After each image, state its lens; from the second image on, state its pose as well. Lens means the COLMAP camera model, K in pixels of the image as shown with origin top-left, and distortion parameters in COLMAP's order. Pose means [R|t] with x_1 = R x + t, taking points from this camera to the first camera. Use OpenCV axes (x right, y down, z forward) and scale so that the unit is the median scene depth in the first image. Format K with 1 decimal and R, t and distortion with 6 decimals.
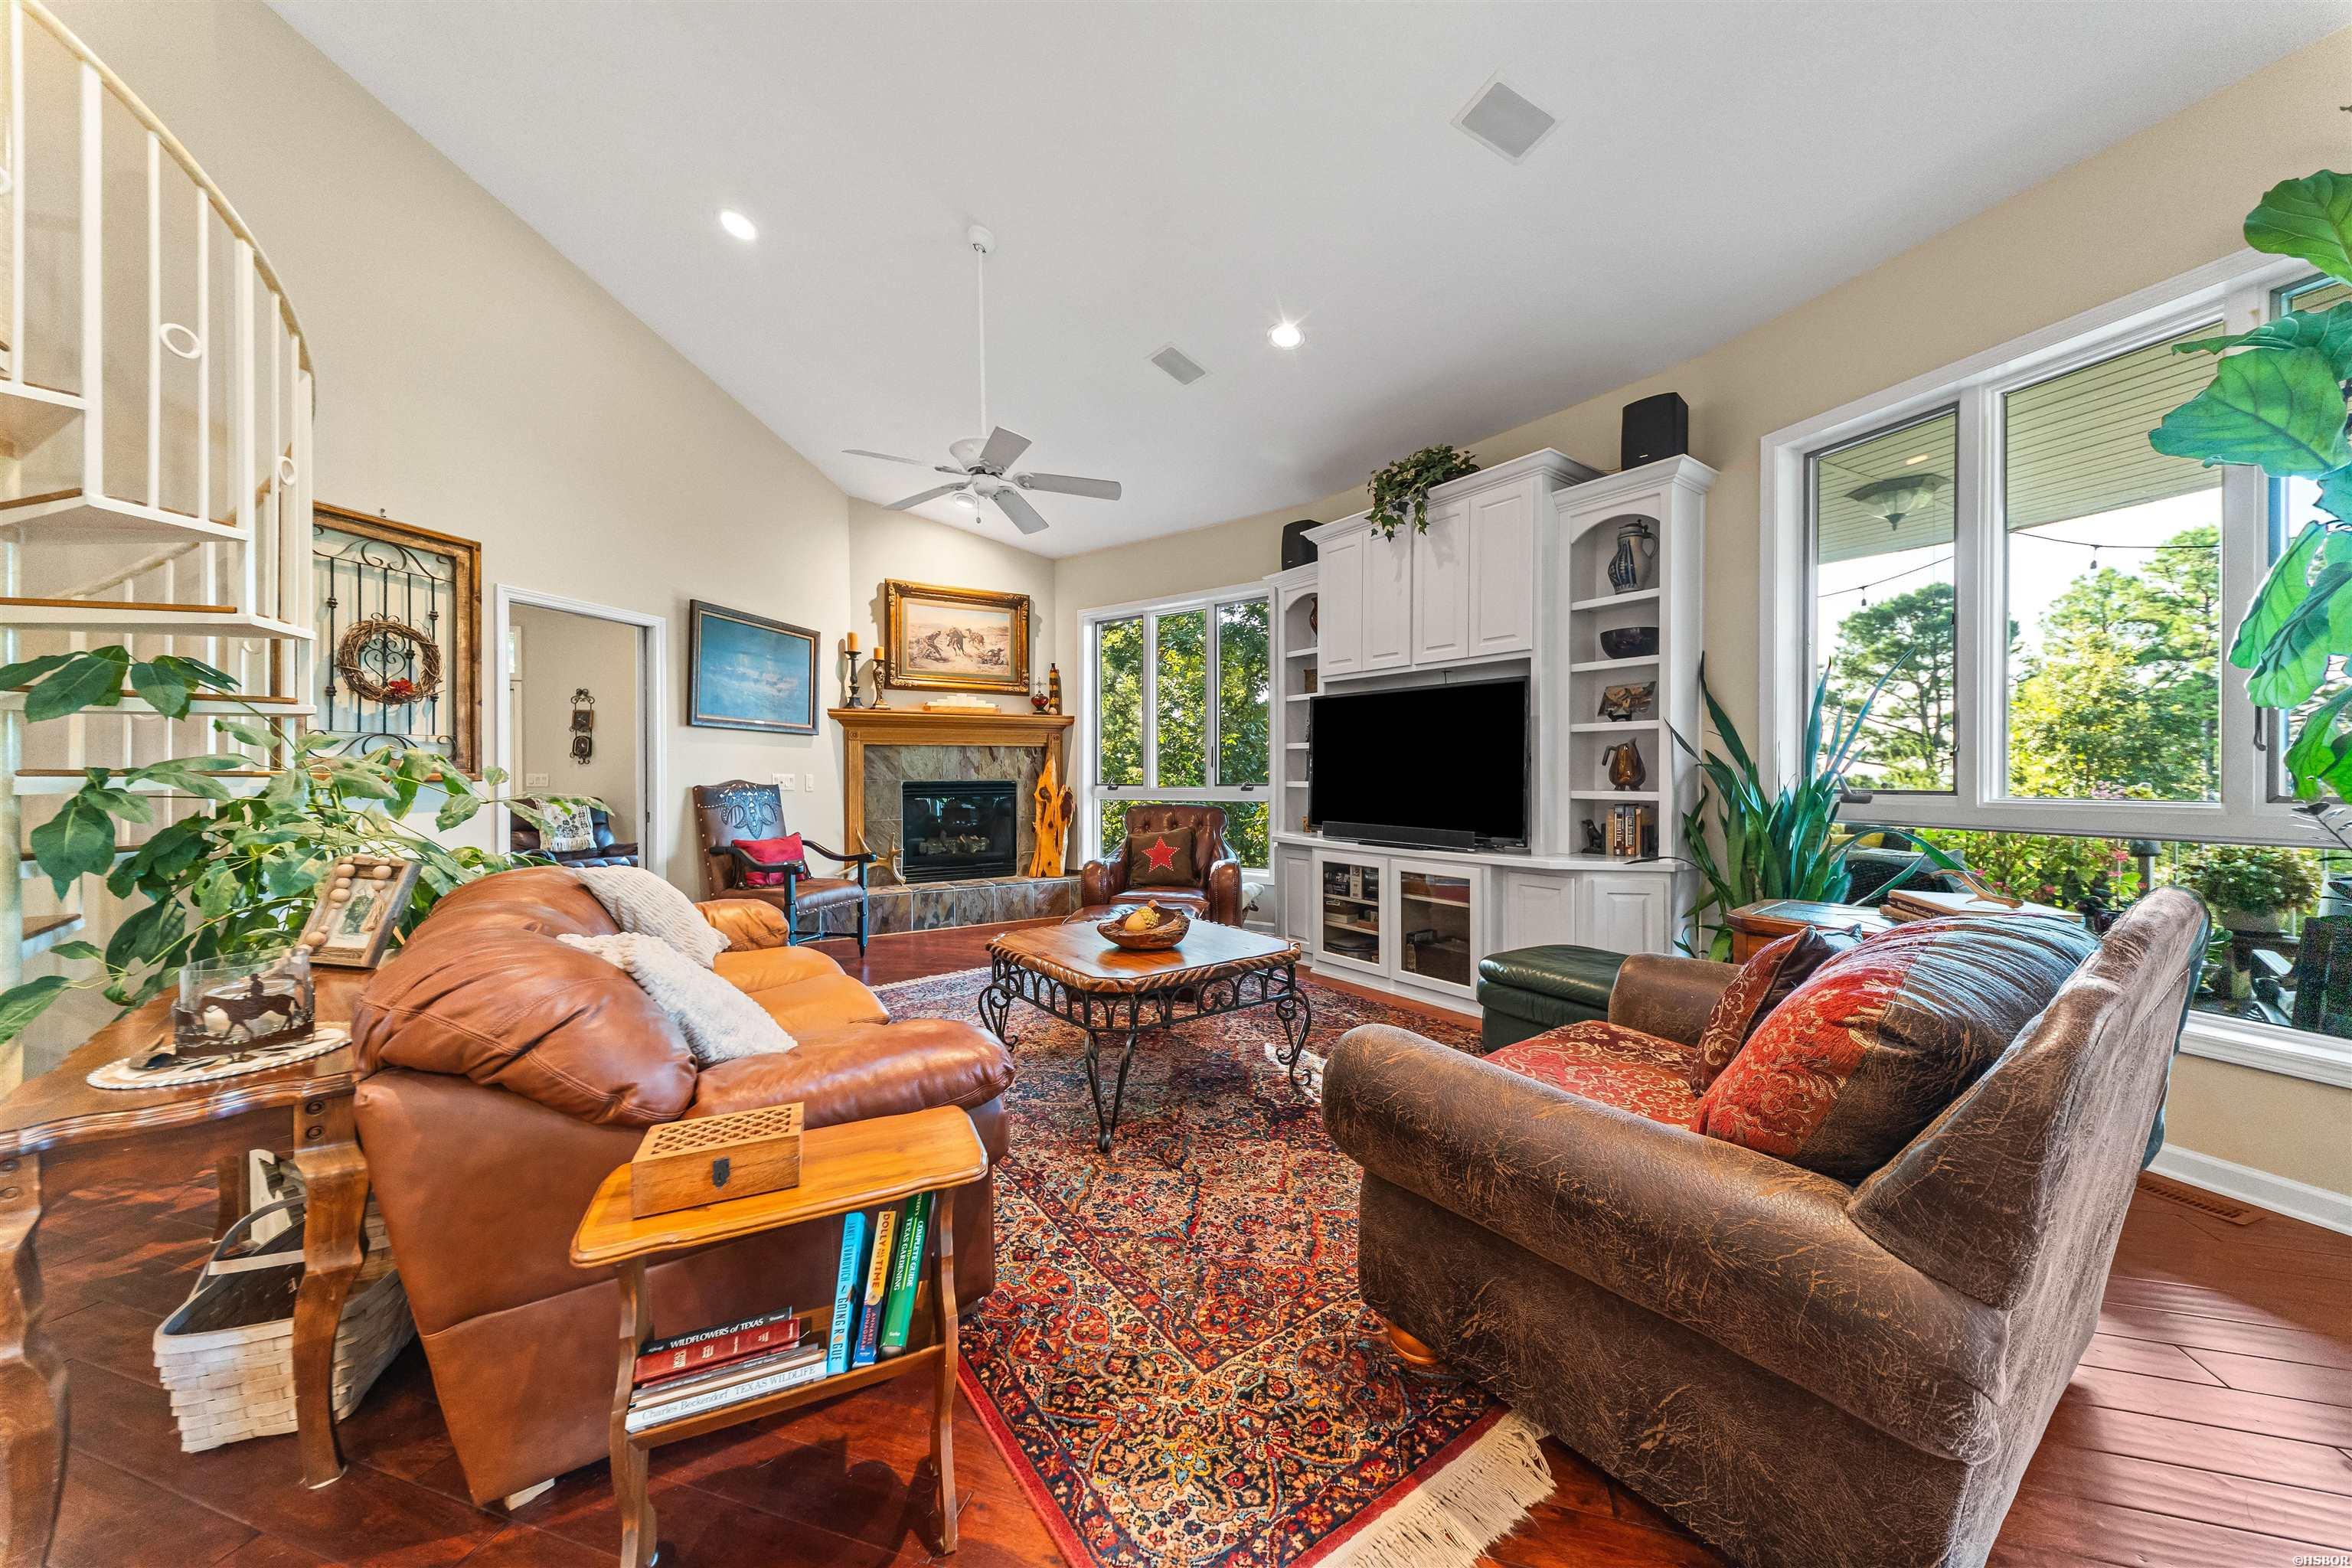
lens RADIAL K [[810.3, 0, 1184.7], [0, 810.3, 781.4], [0, 0, 1]] dist [0.015350, -0.003370]
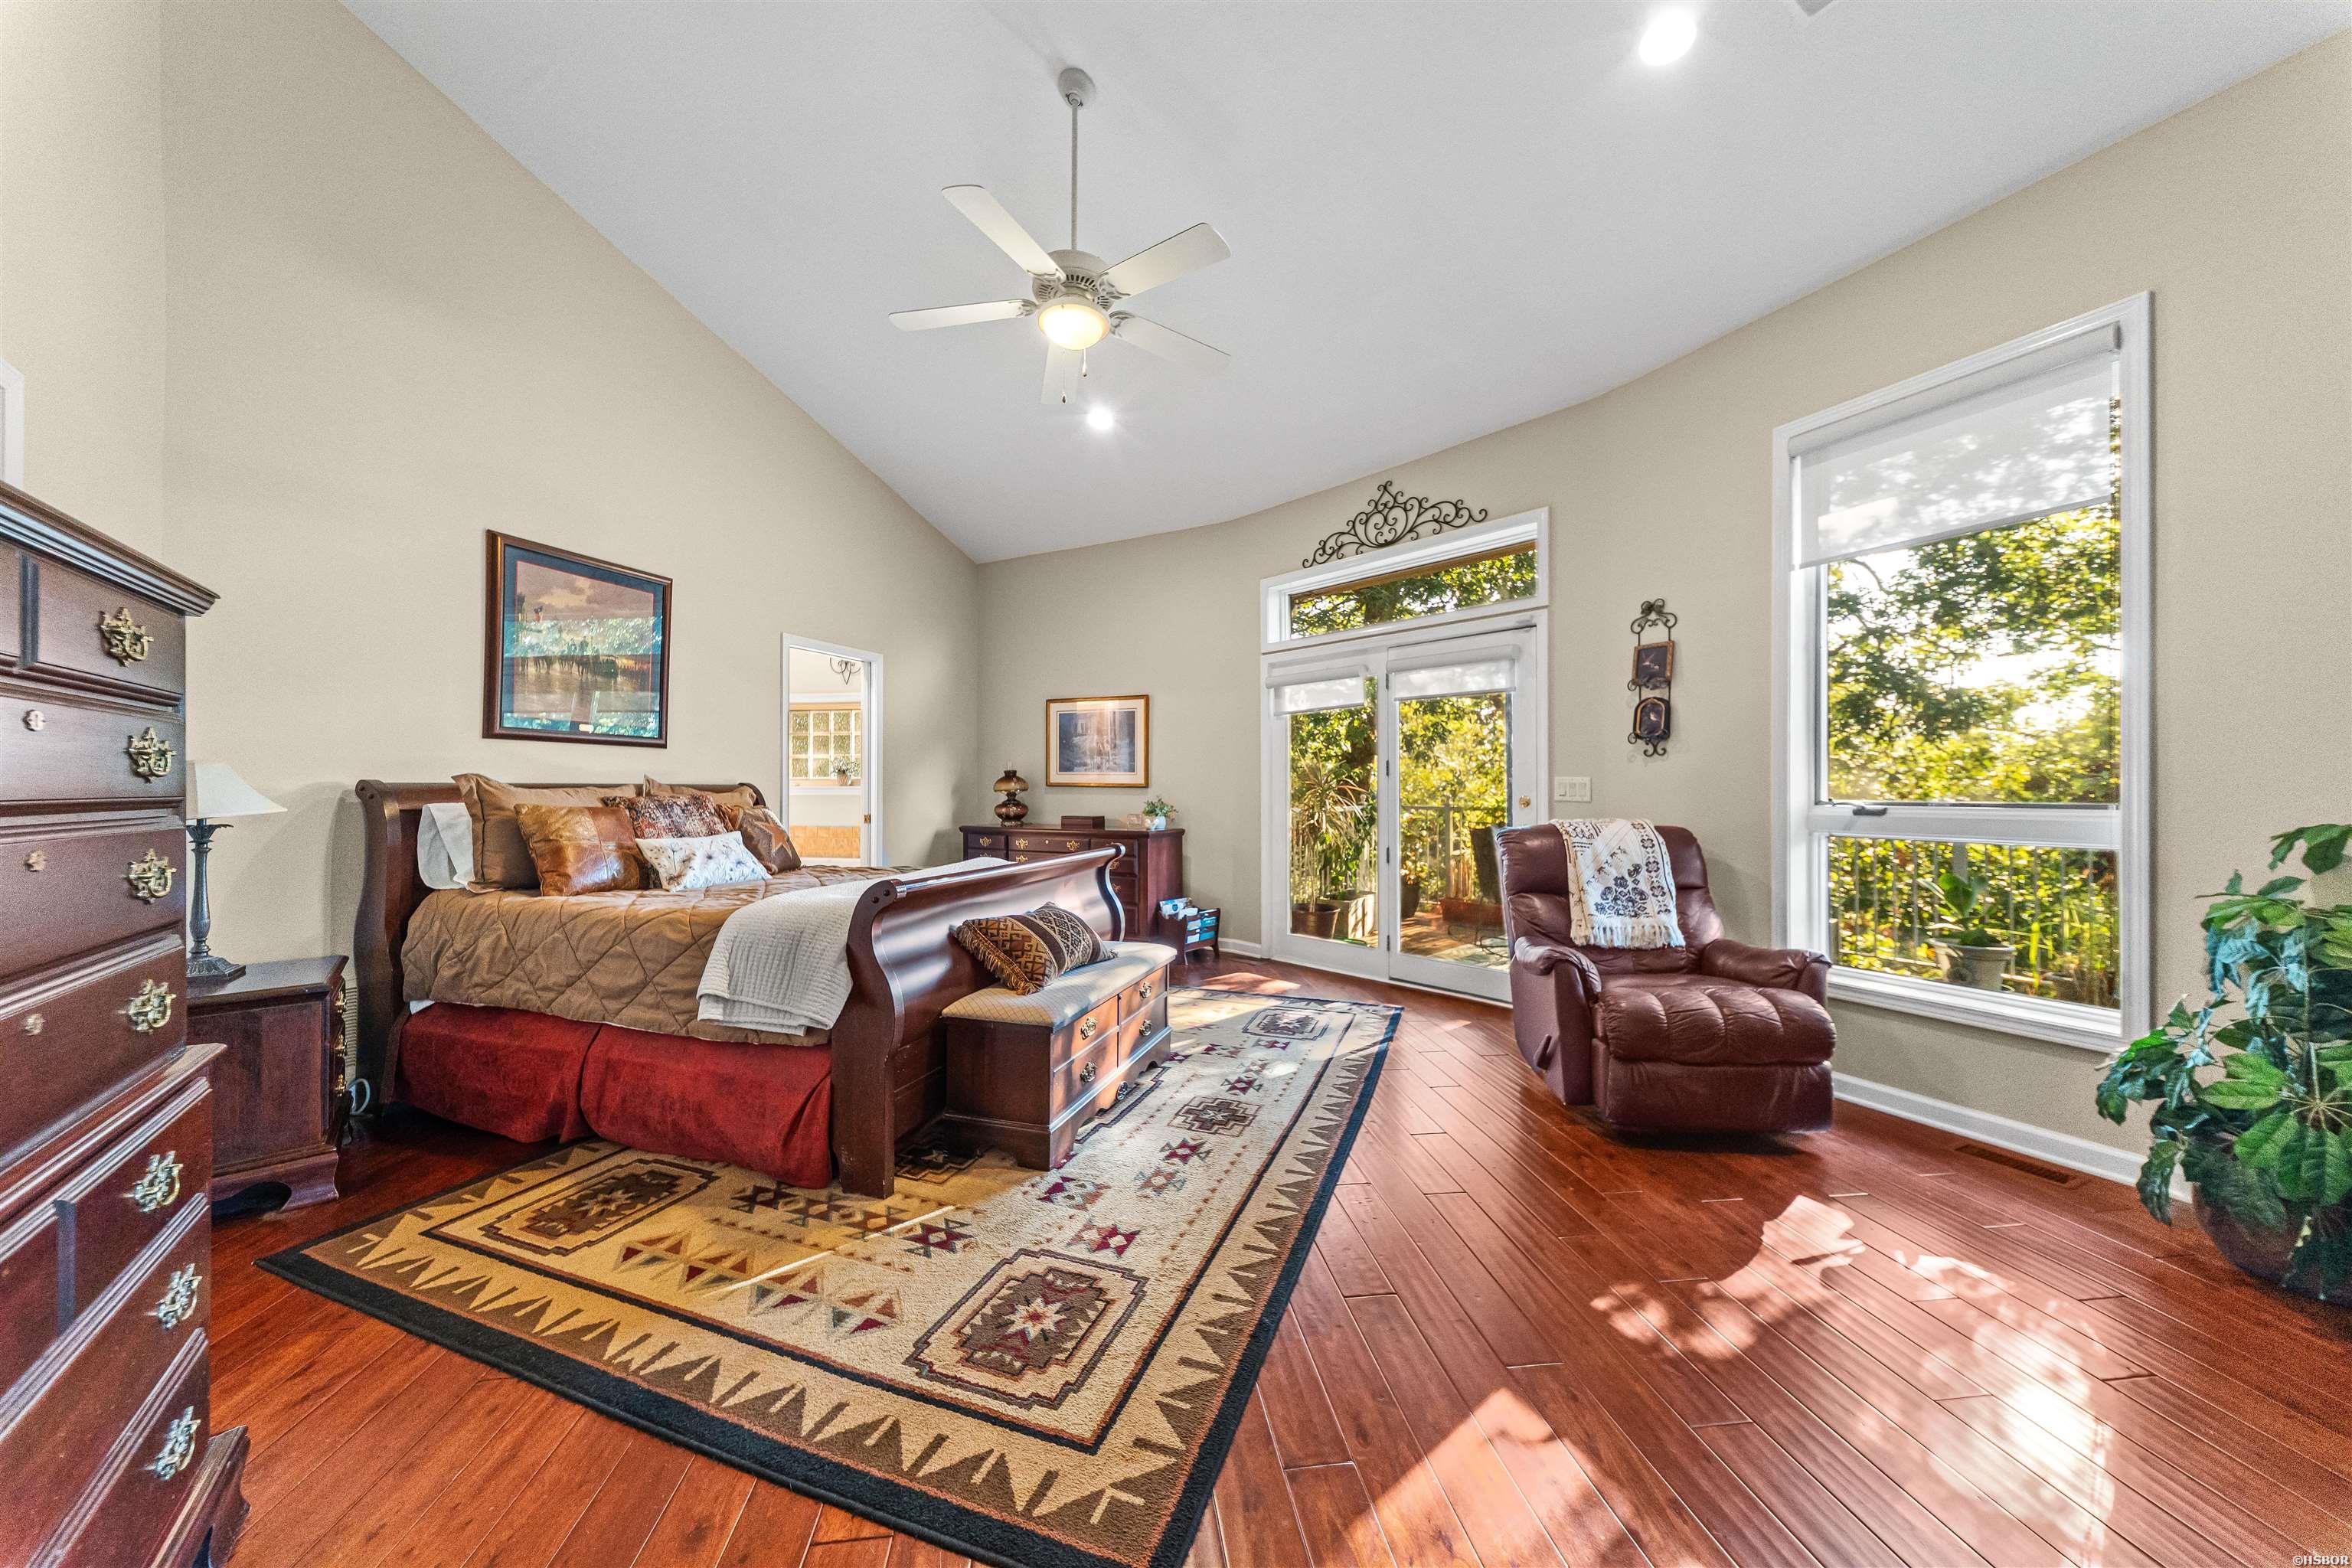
lens RADIAL K [[810.3, 0, 1176.3], [0, 810.3, 784.2], [0, 0, 1]] dist [0.015350, -0.003370]
pose [[0.407530, 0.000276, -0.913192, -0.567483], [-0.007859, 0.999964, -0.003205, -0.000035], [0.913158, 0.008483, 0.407518, 0.752087]]
